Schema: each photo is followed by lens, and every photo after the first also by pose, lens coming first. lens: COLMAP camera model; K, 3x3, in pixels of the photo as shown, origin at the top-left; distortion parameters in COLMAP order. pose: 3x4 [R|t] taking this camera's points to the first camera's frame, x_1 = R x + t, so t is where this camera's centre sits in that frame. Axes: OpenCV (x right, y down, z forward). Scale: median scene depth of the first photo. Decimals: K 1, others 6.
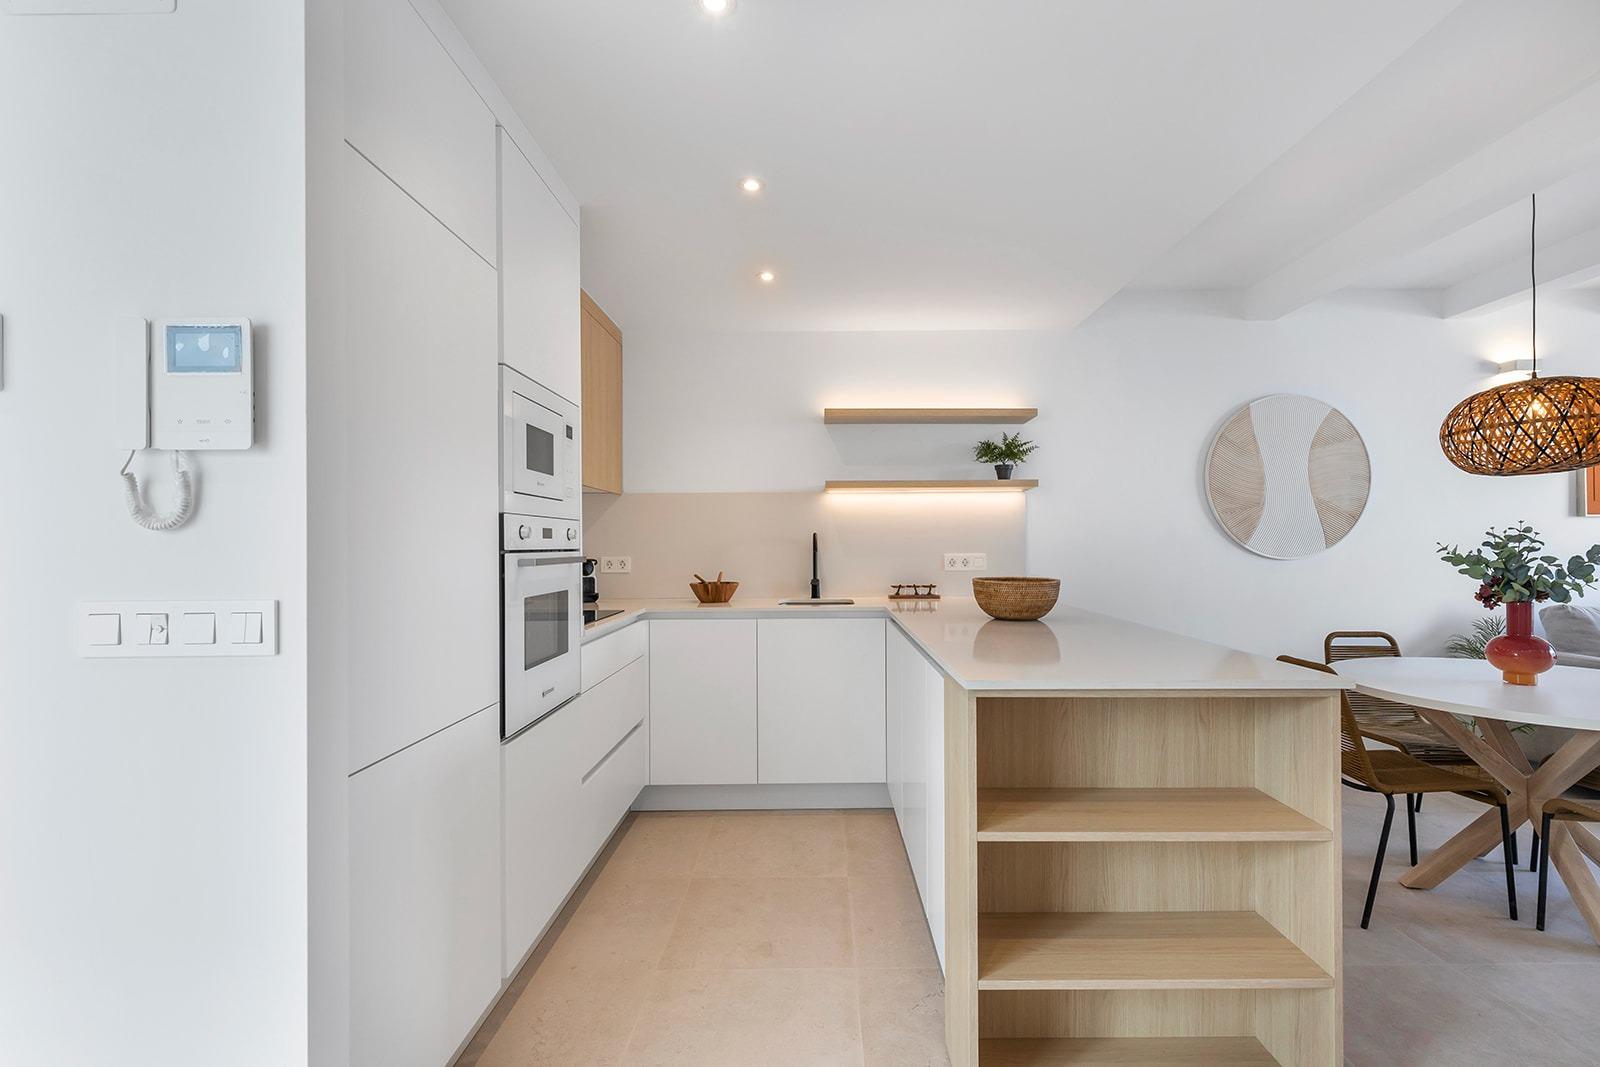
lens RADIAL K [[726.6, 0, 824.6], [0, 726.6, 538.6], [0, 0, 1]] dist [0.003403, 0.000186]
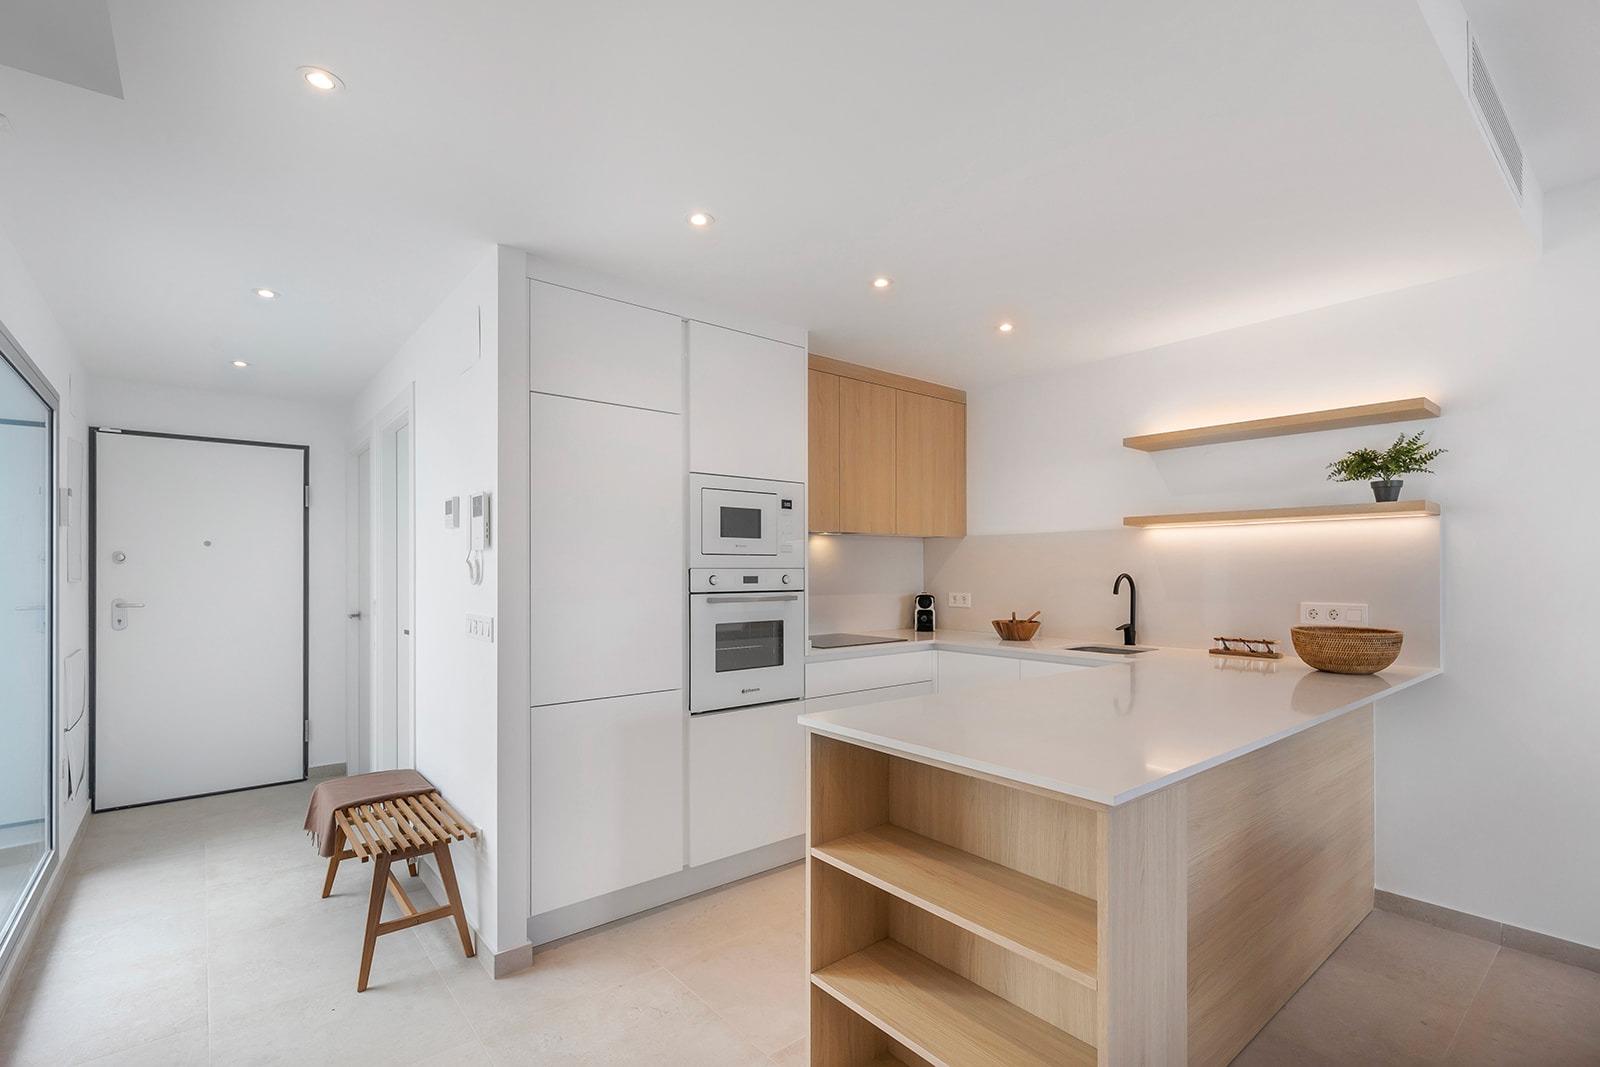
lens RADIAL K [[729.2, 0, 798.1], [0, 729.2, 563.3], [0, 0, 1]] dist [0.002897, -0.000029]
pose [[0.622252, -0.000779, -0.782816, 0.462097], [0.002627, 0.999996, 0.001094, -0.023647], [0.782812, -0.002737, 0.622252, 0.102109]]
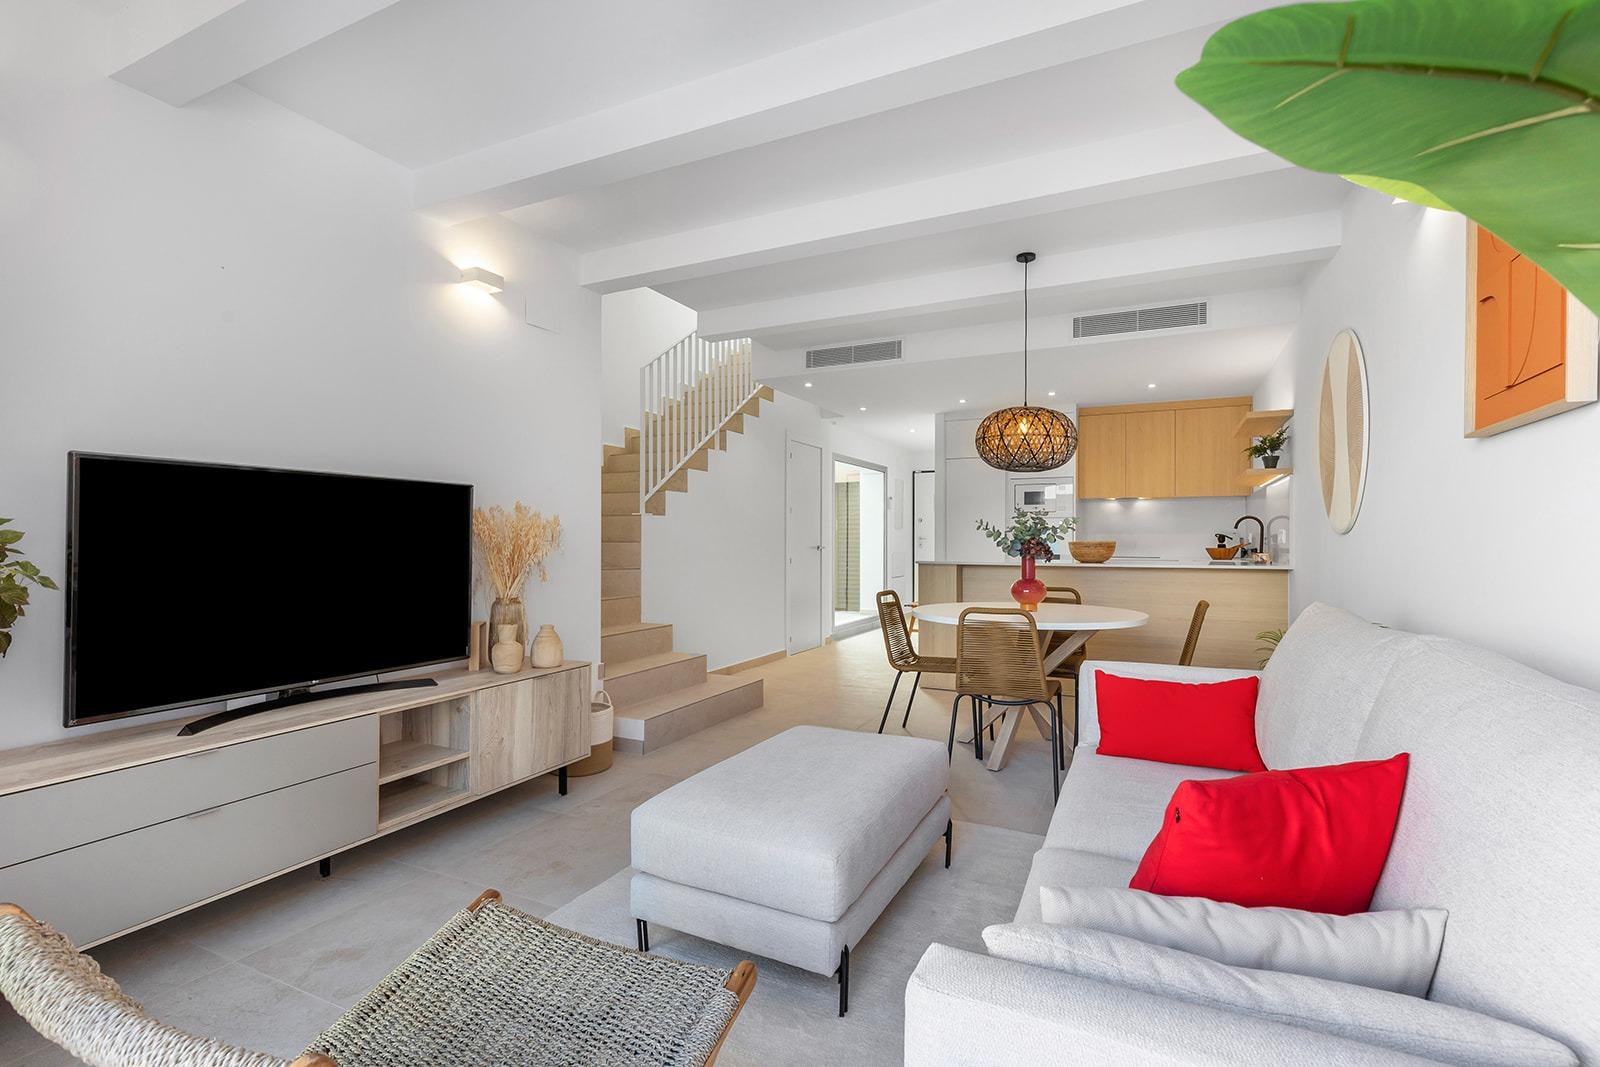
lens RADIAL K [[724.7, 0, 809.2], [0, 724.7, 542.8], [0, 0, 1]] dist [0.003505, -0.000427]
pose [[-0.445957, 0.009428, -0.895005, 1.728454], [0.007902, 0.999947, 0.006596, 0.029822], [0.895020, -0.004130, -0.446008, 0.874968]]
